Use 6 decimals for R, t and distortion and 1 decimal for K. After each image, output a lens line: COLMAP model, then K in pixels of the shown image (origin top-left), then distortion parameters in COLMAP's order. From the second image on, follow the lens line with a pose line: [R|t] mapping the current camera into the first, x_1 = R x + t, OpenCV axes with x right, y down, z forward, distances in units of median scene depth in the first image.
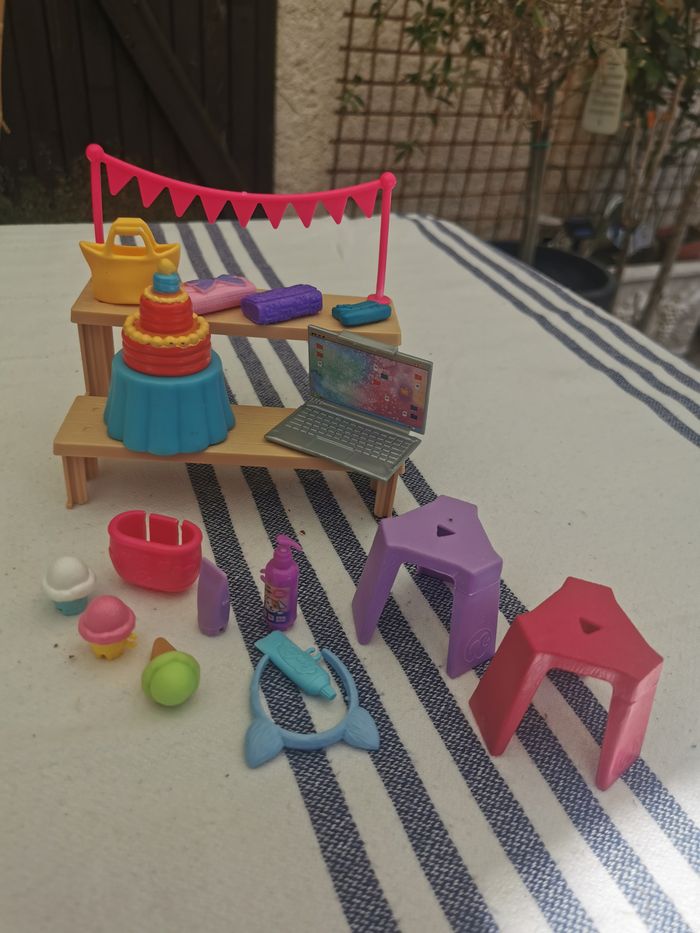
lens RADIAL K [[747.8, 0, 349.0], [0, 747.8, 462.6], [0, 0, 1]] dist [-0.016095, -0.014104]
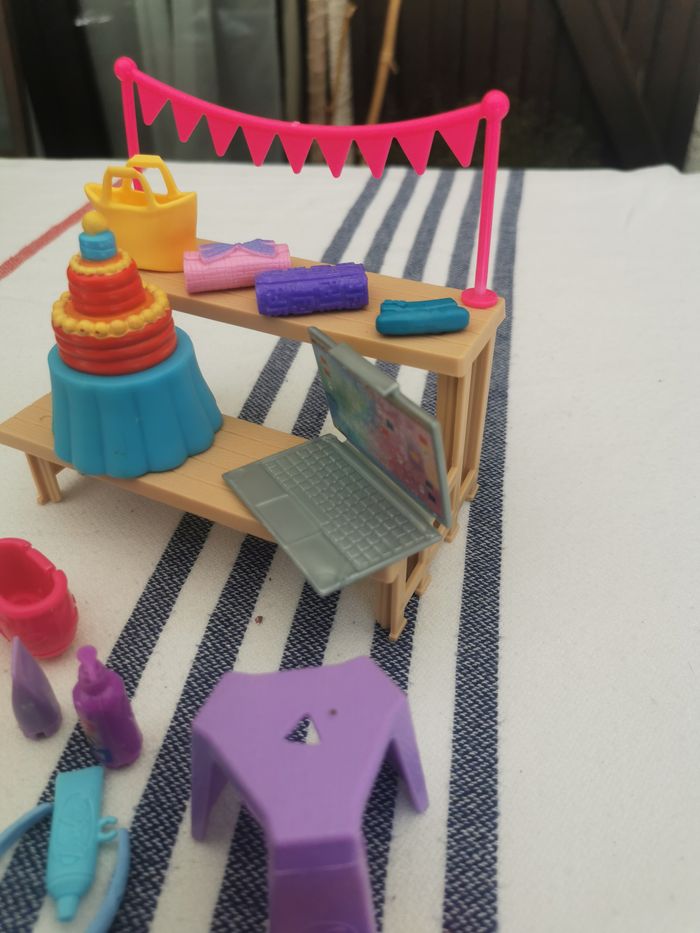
lens RADIAL K [[747.8, 0, 354.8], [0, 747.8, 459.7], [0, 0, 1]] dist [-0.016095, -0.014104]
pose [[0.860847, 0.216661, -0.460436, 0.308612], [-0.192620, 0.976242, 0.099247, -0.140938], [0.471000, 0.003253, 0.882127, 0.431243]]
